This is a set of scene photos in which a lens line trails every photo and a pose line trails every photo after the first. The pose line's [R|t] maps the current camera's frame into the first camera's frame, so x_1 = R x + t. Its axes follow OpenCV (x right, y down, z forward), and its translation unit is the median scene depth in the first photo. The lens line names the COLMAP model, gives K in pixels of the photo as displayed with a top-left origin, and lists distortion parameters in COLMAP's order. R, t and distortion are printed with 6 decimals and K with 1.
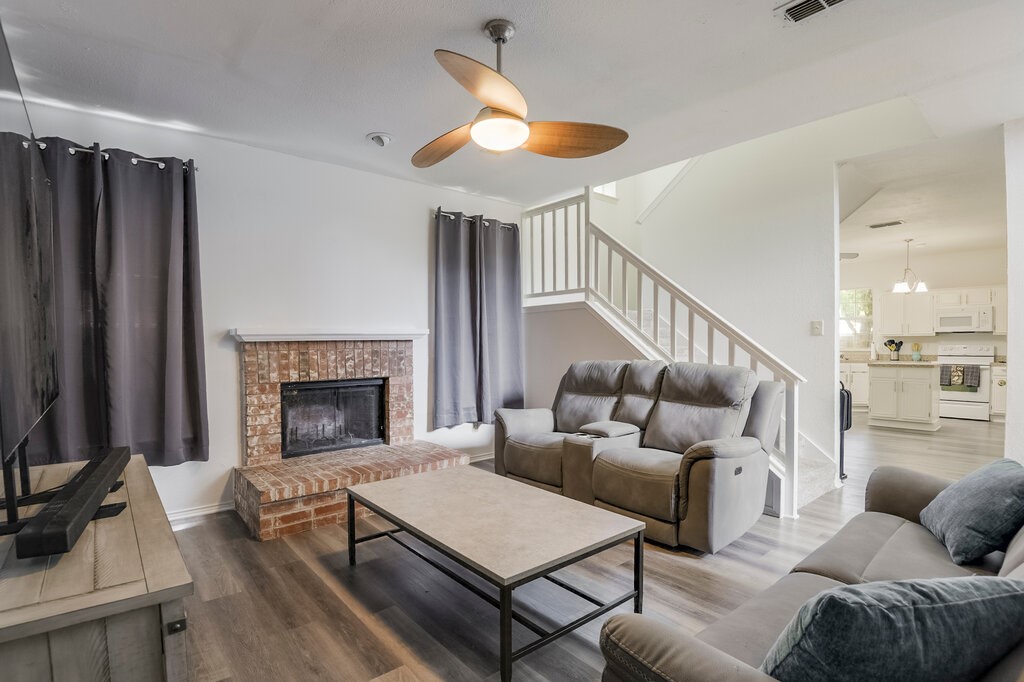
lens RADIAL K [[500.8, 0, 510.0], [0, 500.8, 352.2], [0, 0, 1]] dist [-0.046856, -0.000704]
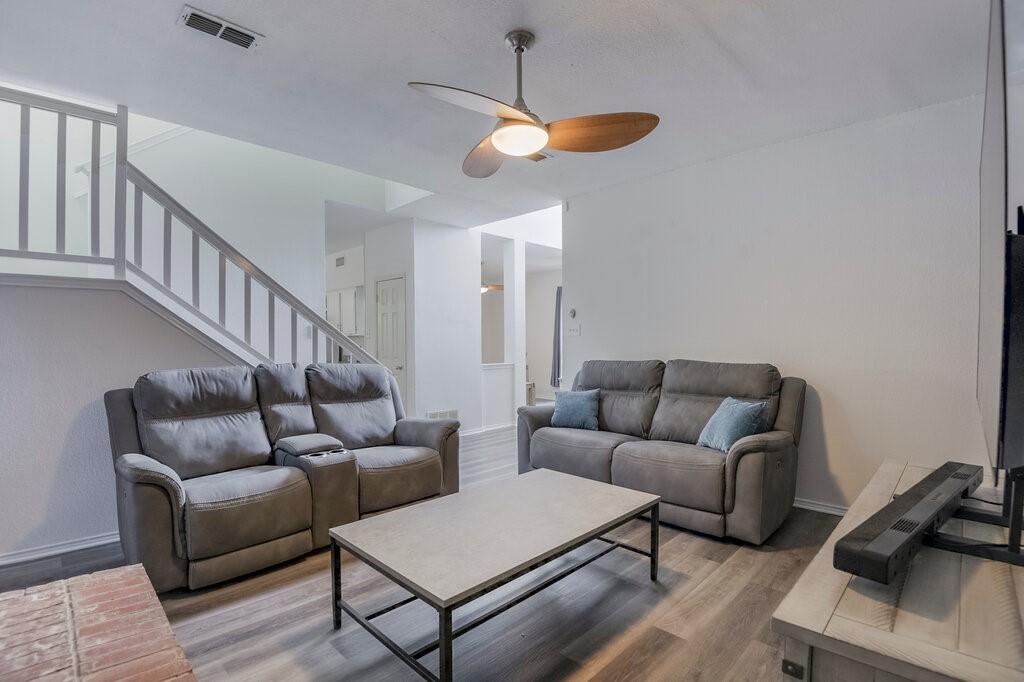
lens RADIAL K [[475.1, 0, 508.3], [0, 475.1, 342.7], [0, 0, 1]] dist [-0.029311, -0.000423]
pose [[-0.085119, 0.004466, 0.996361, -0.504415], [0.016270, 0.999863, -0.003092, -0.010207], [-0.996238, 0.015948, -0.085180, 0.558651]]
